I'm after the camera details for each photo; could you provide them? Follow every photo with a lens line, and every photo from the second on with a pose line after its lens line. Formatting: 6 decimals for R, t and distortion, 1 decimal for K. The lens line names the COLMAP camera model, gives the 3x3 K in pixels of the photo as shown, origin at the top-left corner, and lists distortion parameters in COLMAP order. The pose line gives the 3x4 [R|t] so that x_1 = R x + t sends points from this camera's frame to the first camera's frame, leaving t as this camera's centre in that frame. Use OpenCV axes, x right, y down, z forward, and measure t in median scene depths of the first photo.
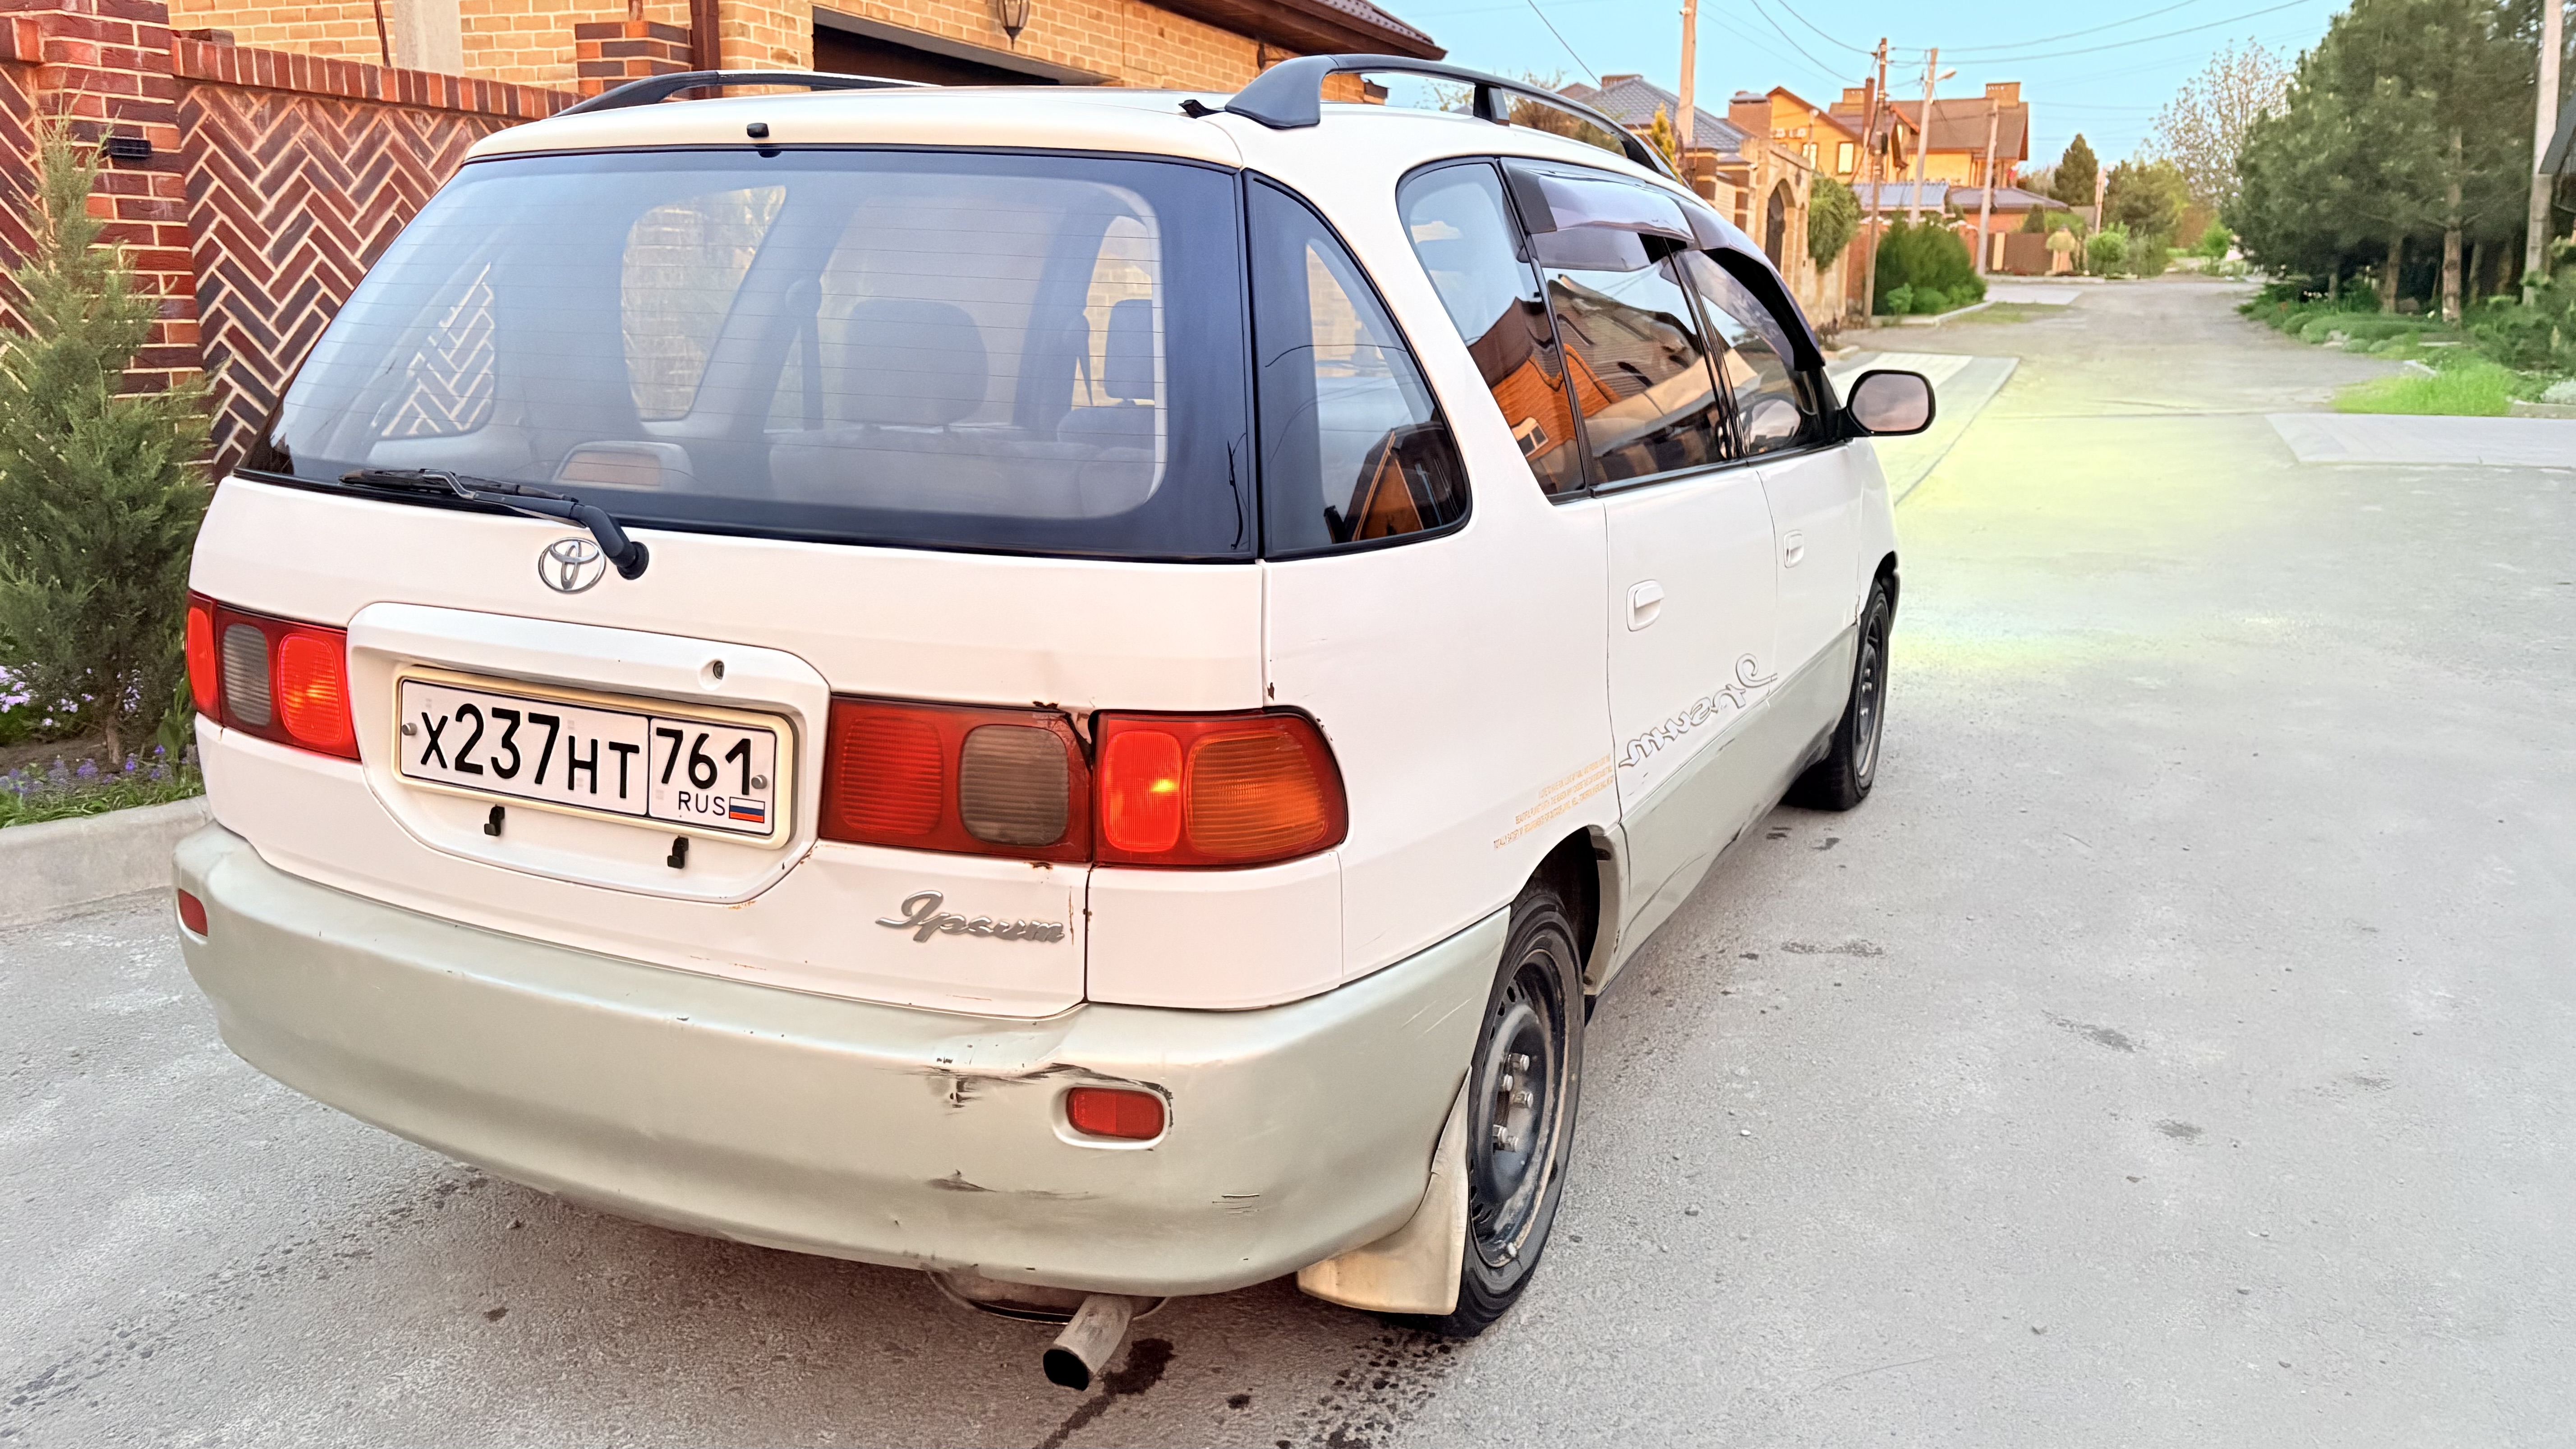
lens RADIAL K [[1947.5, 0, 1288.0], [0, 1947.5, 724.5], [0, 0, 1]] dist [0.026203, -0.004700]
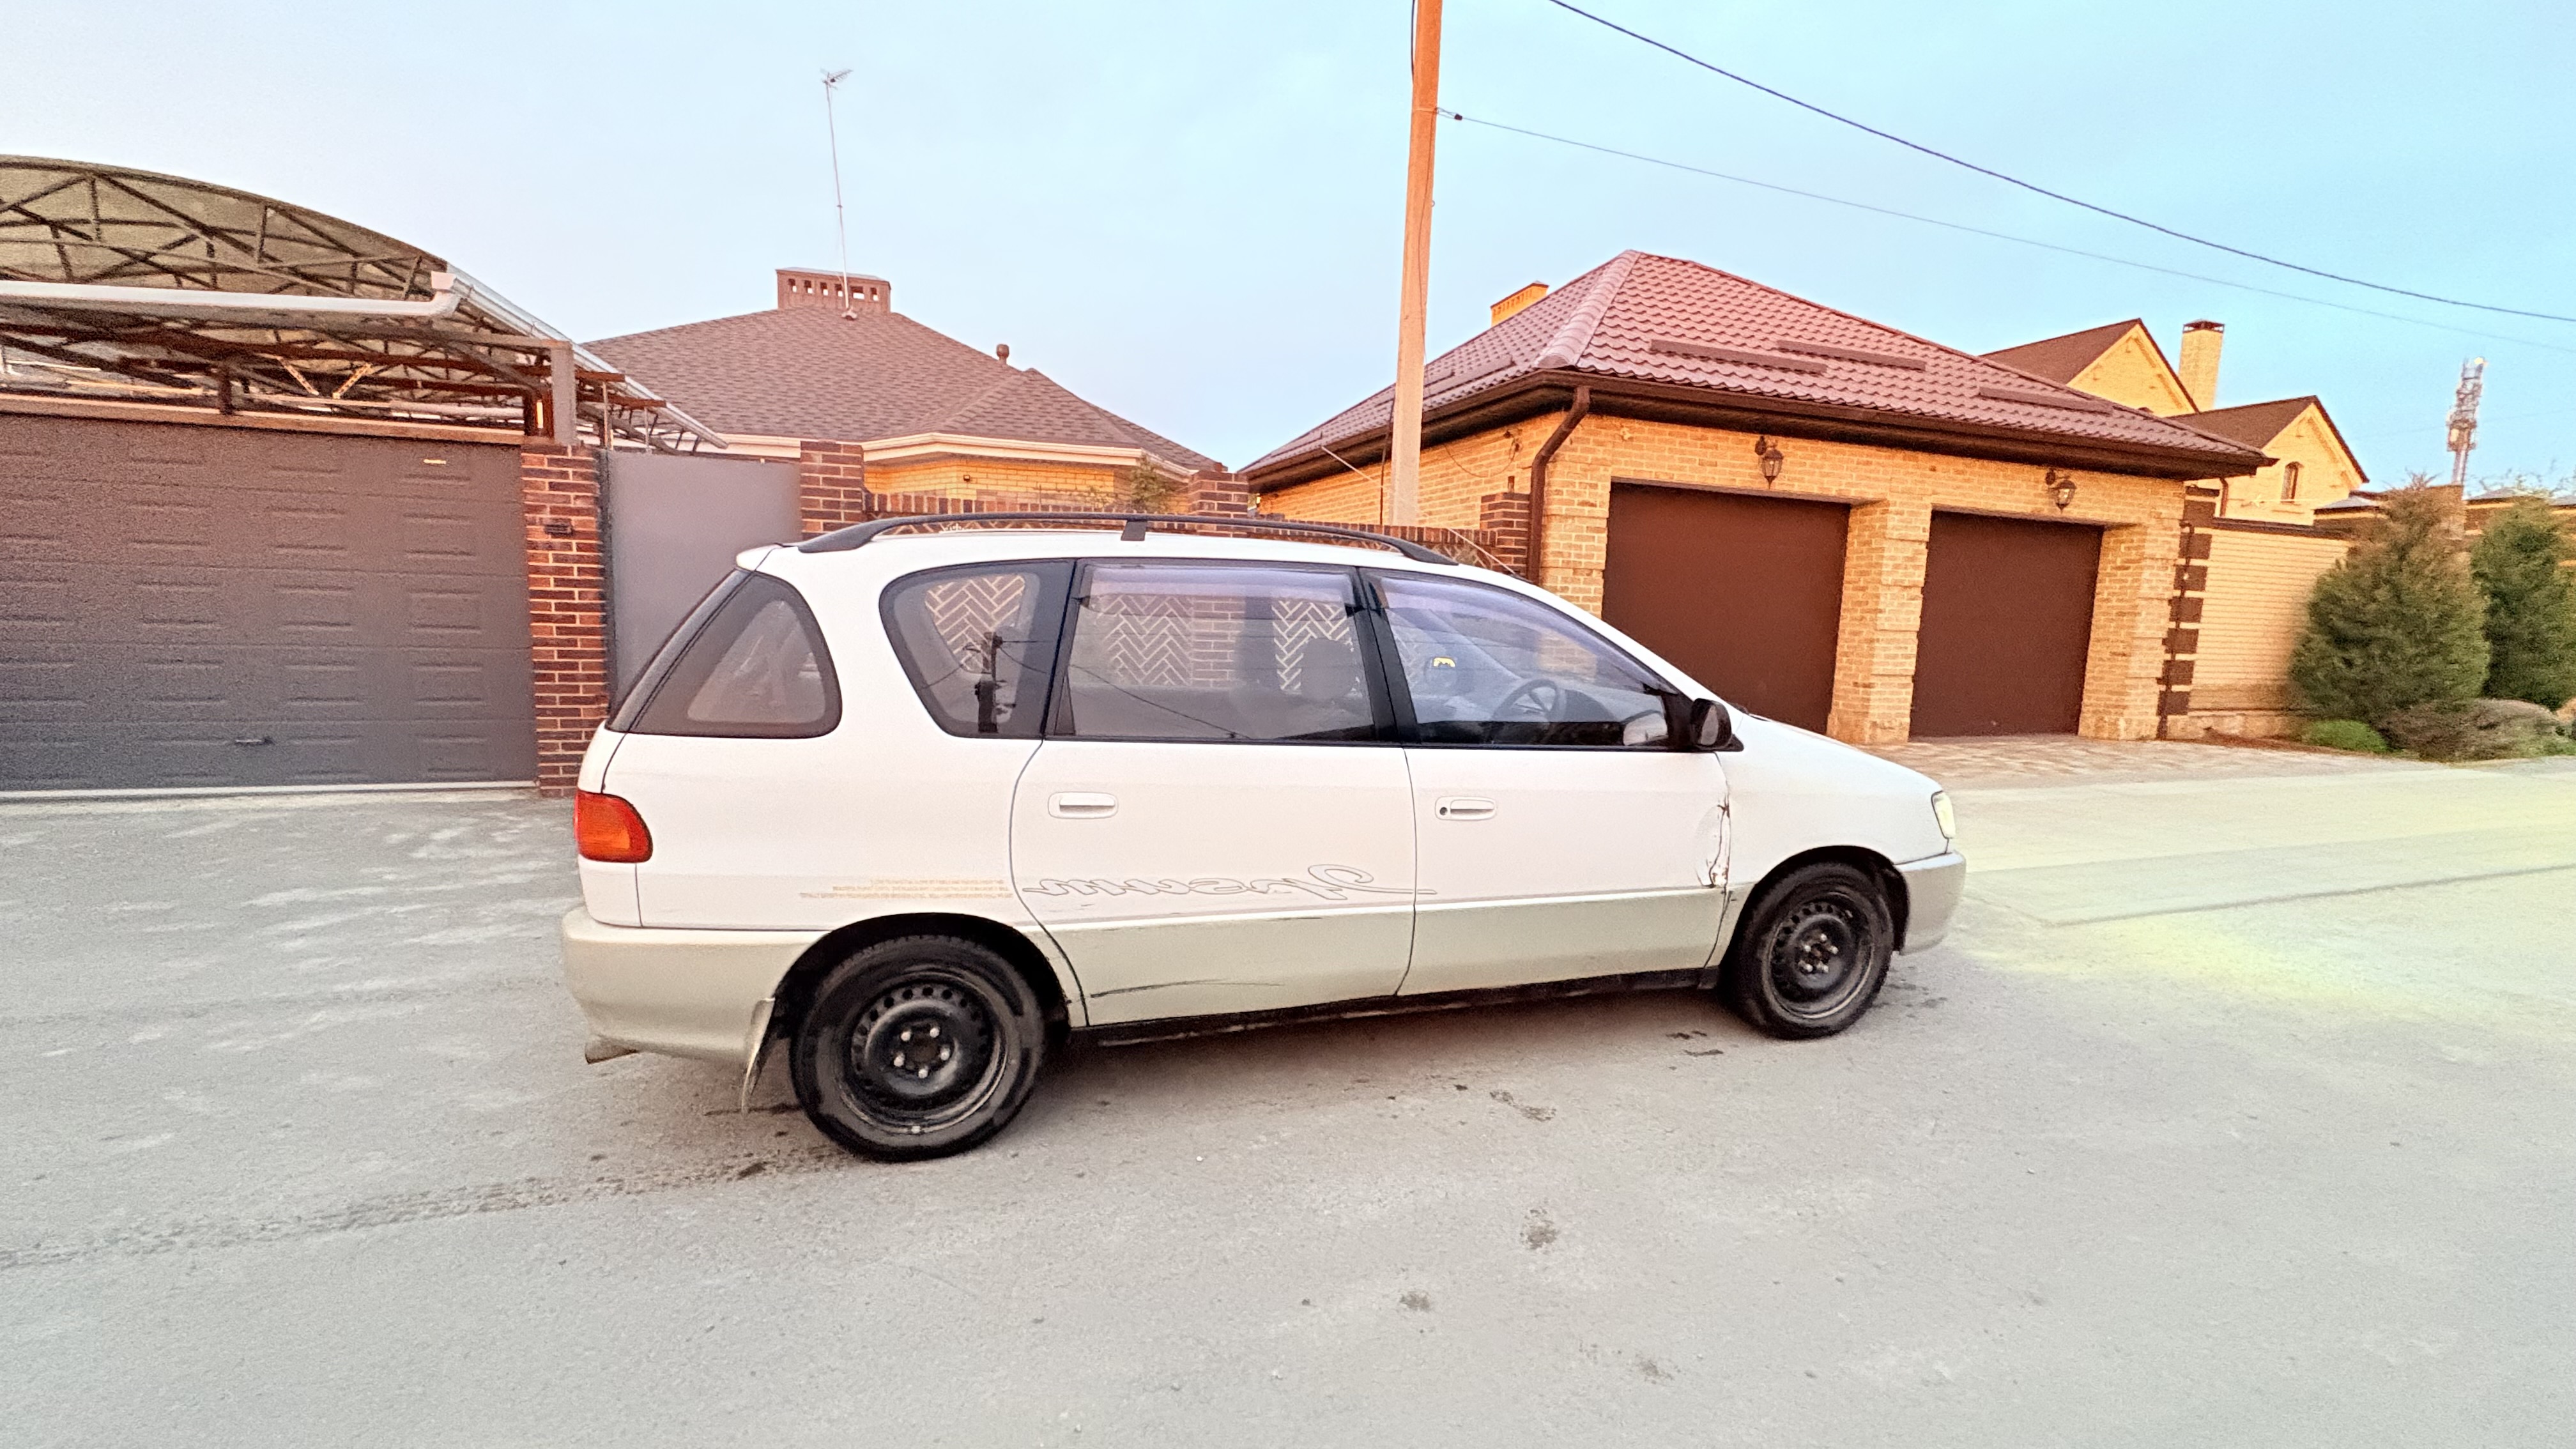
lens RADIAL K [[1020.4, 0, 1288.0], [0, 1020.4, 724.5], [0, 0, 1]] dist [-0.000374, -0.000139]
pose [[0.657326, 0.099750, -0.746976, 1.322836], [-0.185576, 0.982104, -0.032156, -0.191627], [0.730400, 0.159757, 0.664073, 0.695285]]
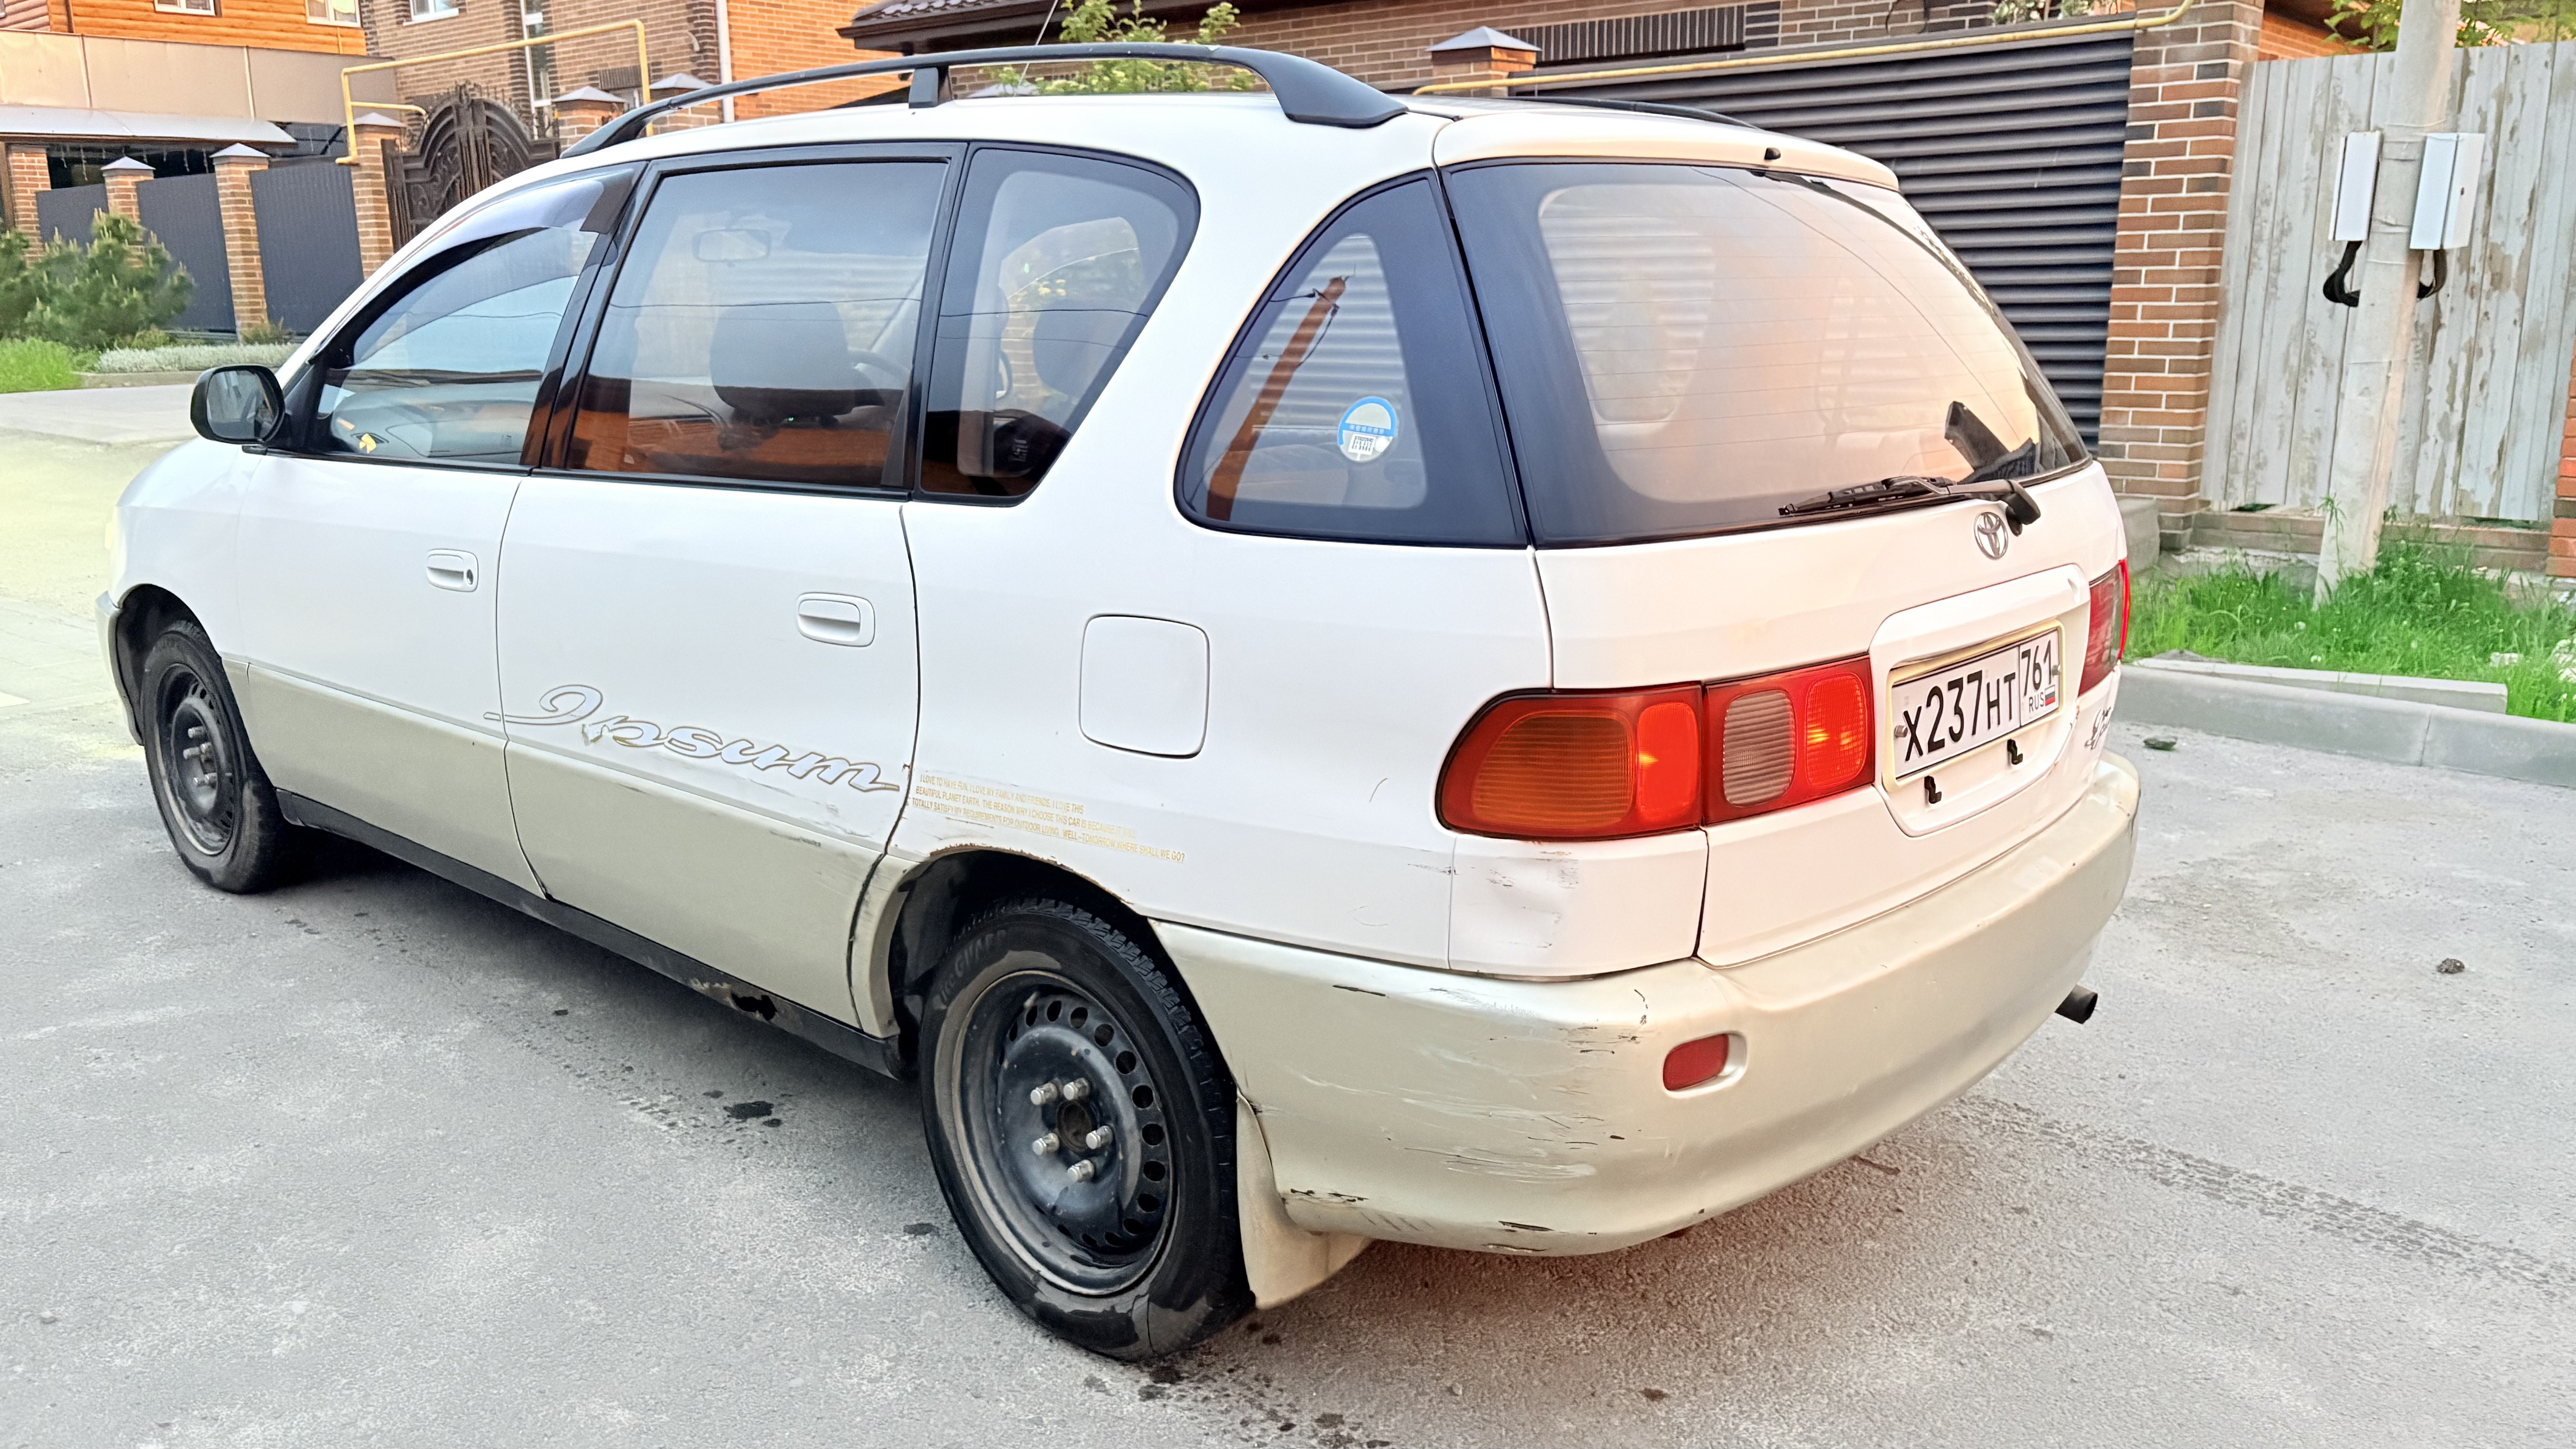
lens RADIAL K [[1947.5, 0, 1288.0], [0, 1947.5, 724.5], [0, 0, 1]] dist [0.026203, -0.004700]
pose [[0.284669, -0.232167, 0.930087, -1.563469], [0.218021, 0.960484, 0.173025, -0.260622], [-0.933504, 0.153524, 0.324037, 1.012578]]
